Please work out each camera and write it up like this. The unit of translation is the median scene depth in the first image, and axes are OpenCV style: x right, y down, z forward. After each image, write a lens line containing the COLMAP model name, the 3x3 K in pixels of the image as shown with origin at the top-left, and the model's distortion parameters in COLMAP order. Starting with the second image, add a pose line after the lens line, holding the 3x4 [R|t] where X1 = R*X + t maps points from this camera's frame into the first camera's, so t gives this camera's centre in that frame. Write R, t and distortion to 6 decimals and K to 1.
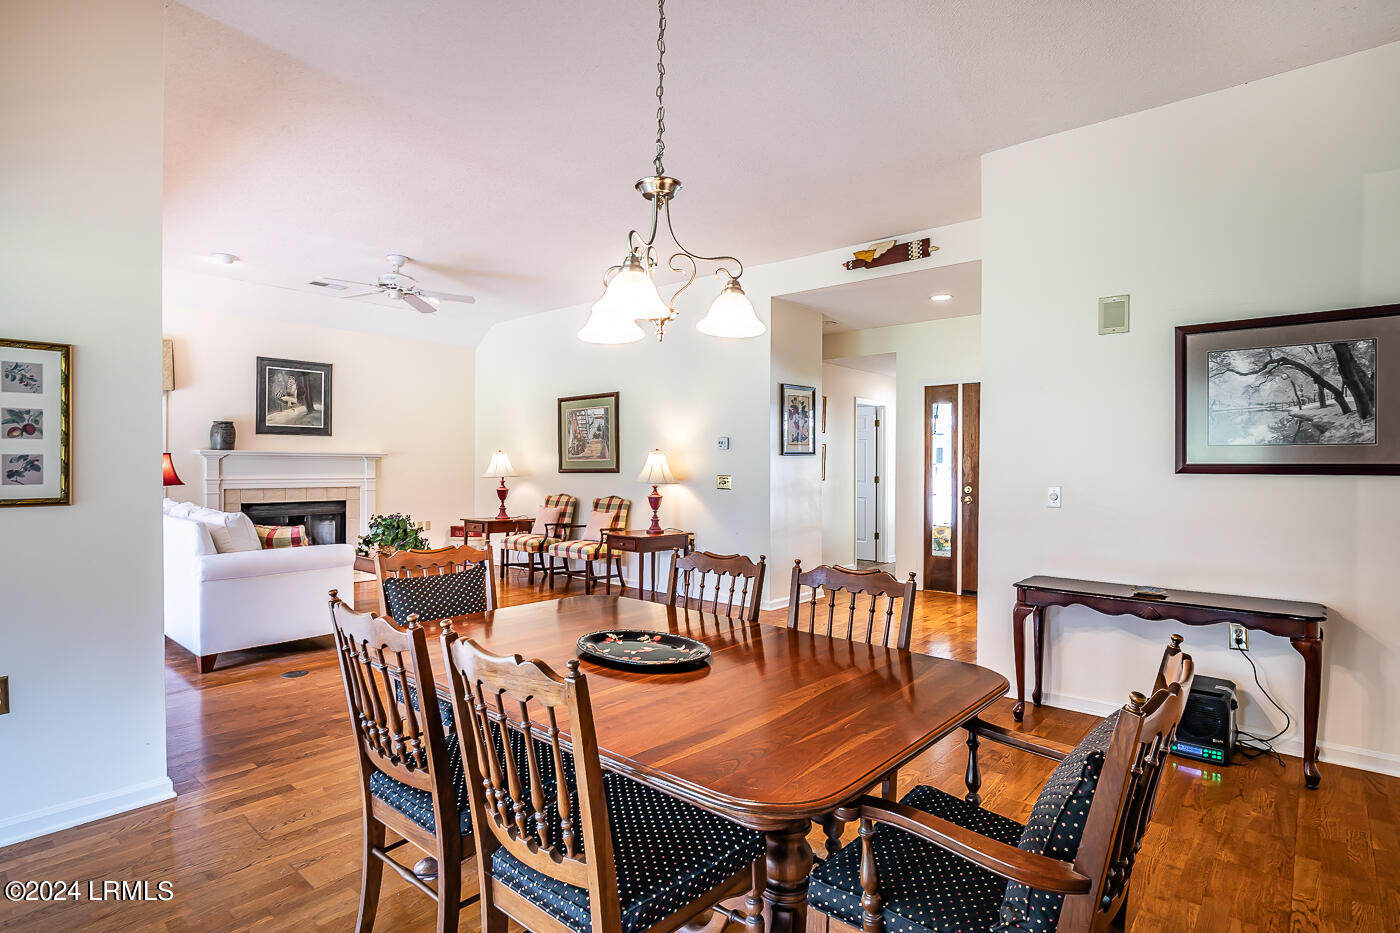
lens RADIAL K [[720.3, 0, 707.4], [0, 720.3, 468.7], [0, 0, 1]] dist [-0.011713, 0.001622]
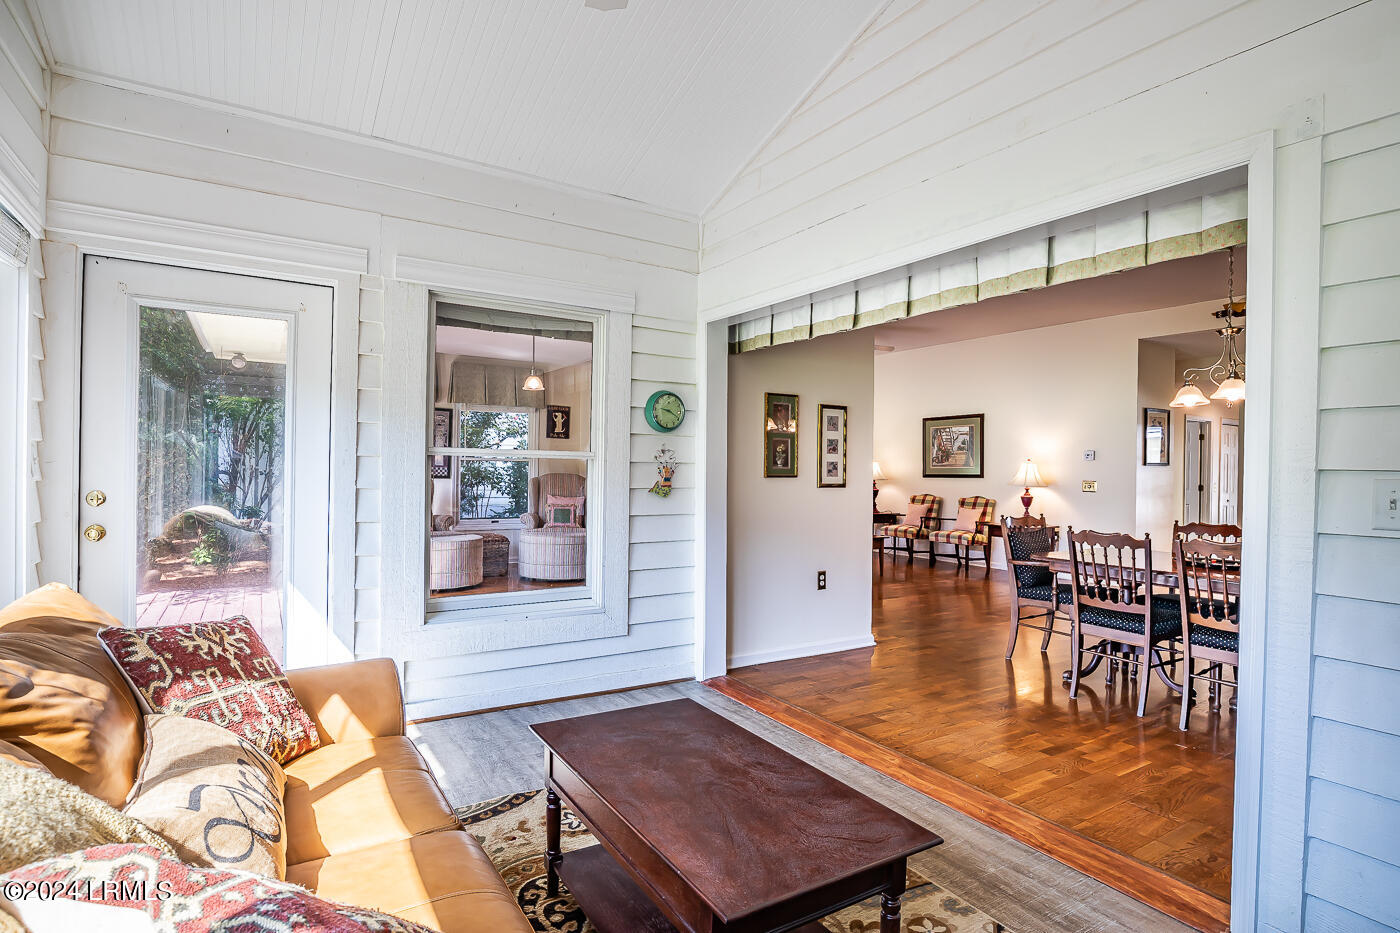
lens RADIAL K [[720.3, 0, 710.8], [0, 720.3, 474.7], [0, 0, 1]] dist [-0.011713, 0.001622]
pose [[0.960514, 0.013474, -0.277906, -0.225864], [-0.014094, 0.999901, -0.000231, 0.006984], [0.277875, 0.004139, 0.960608, -0.331639]]
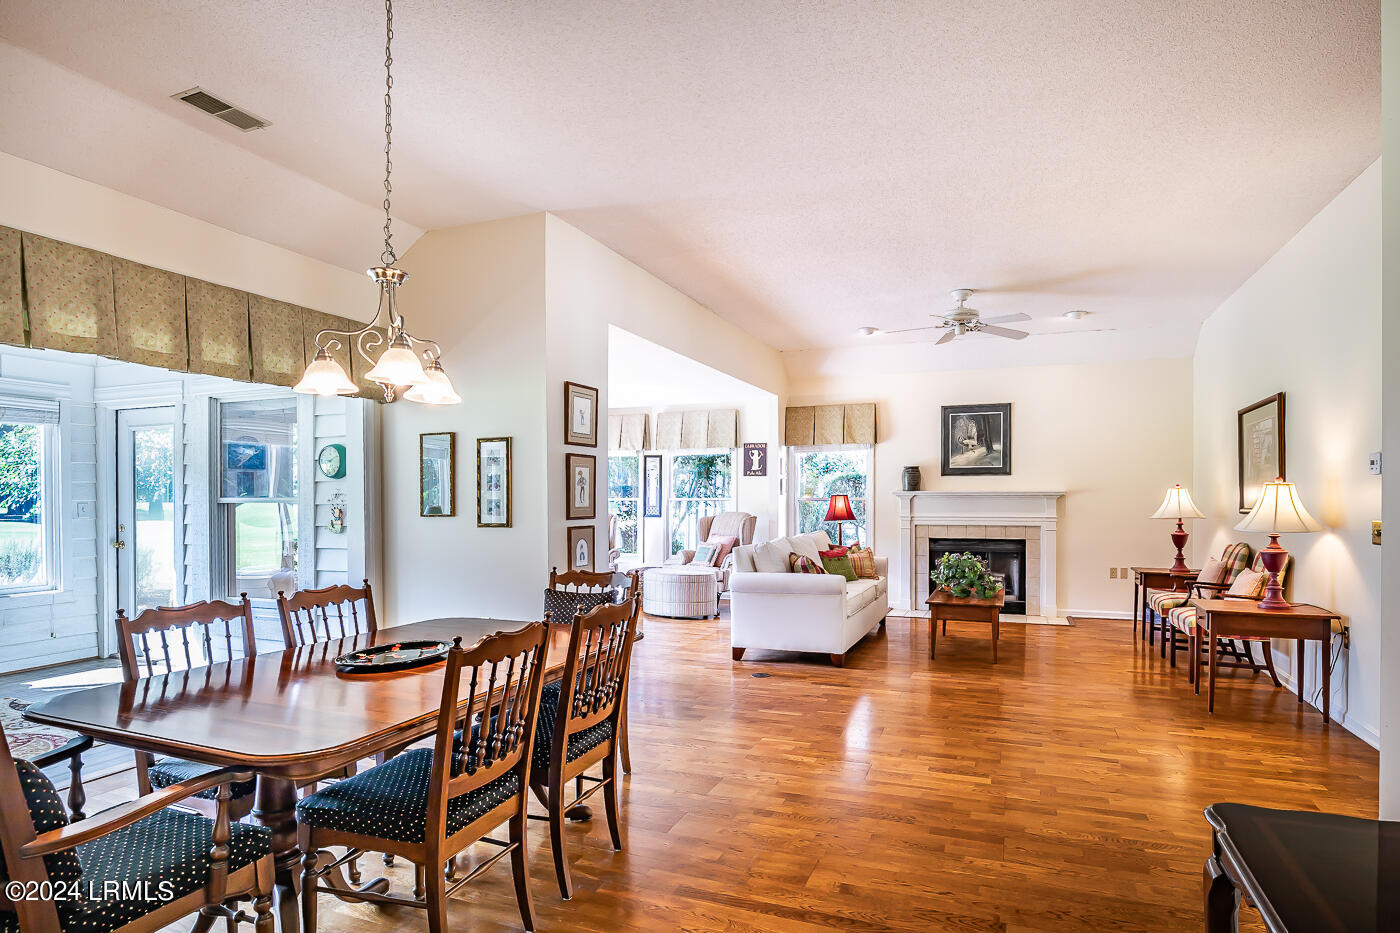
lens RADIAL K [[720.3, 0, 738.9], [0, 720.3, 510.4], [0, 0, 1]] dist [-0.011713, 0.001622]
pose [[0.372170, 0.007061, -0.928138, 0.283109], [-0.001152, 0.999974, 0.007145, -0.002466], [0.928164, -0.001590, 0.372169, 0.281878]]
